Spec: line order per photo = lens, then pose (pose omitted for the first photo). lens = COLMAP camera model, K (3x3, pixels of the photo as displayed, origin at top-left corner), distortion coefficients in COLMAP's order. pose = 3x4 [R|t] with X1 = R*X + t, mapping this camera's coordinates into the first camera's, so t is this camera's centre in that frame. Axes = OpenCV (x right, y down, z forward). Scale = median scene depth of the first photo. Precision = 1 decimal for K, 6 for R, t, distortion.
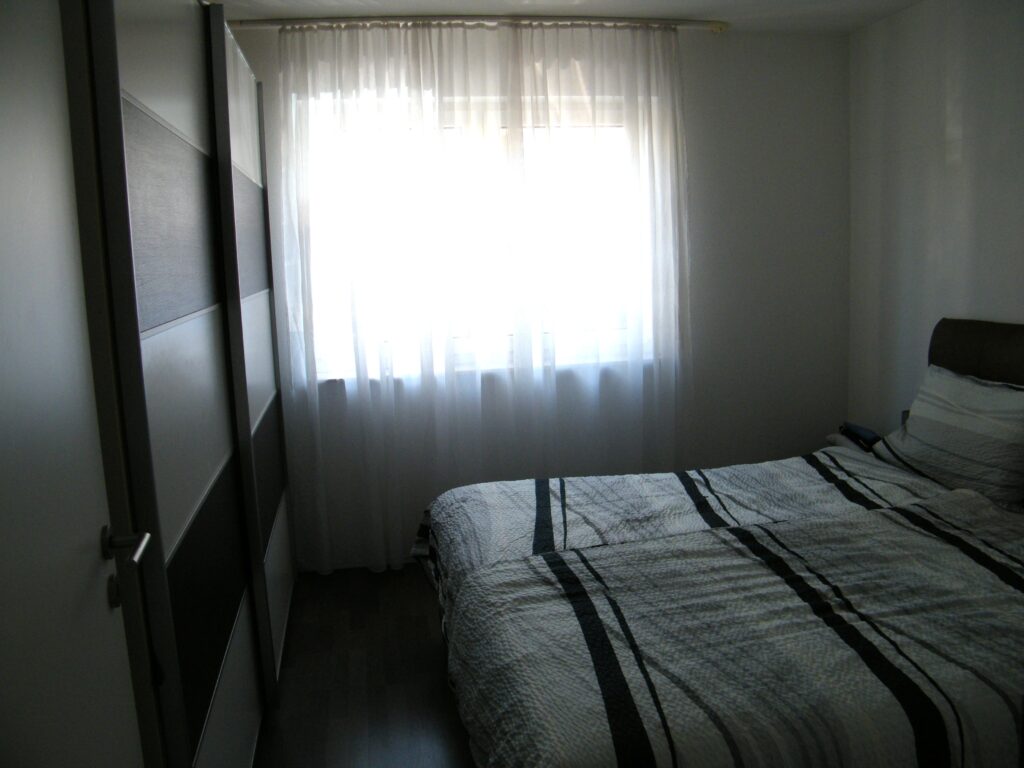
lens RADIAL K [[845.3, 0, 512.0], [0, 845.3, 384.0], [0, 0, 1]] dist [-0.201538, 0.168627]
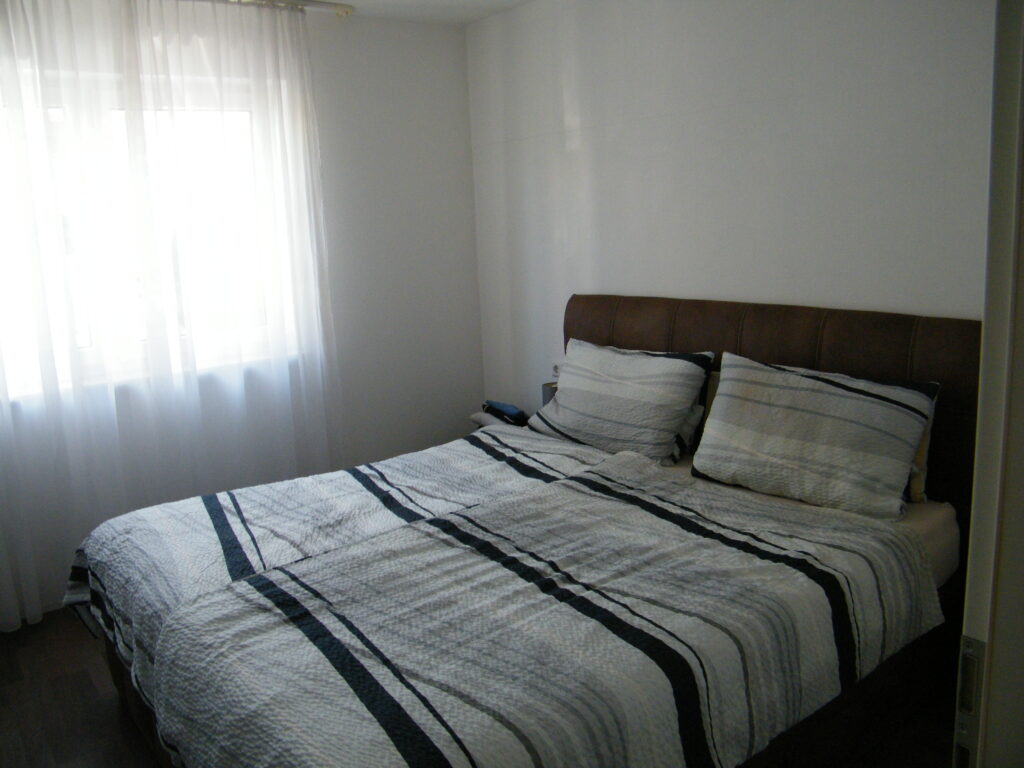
lens RADIAL K [[845.3, 0, 512.0], [0, 845.3, 384.0], [0, 0, 1]] dist [-0.201538, 0.168627]
pose [[0.885691, -0.091837, 0.455102, -0.090789], [0.086656, 0.995715, 0.032286, -0.010543], [-0.456117, 0.010842, 0.889854, 0.071963]]
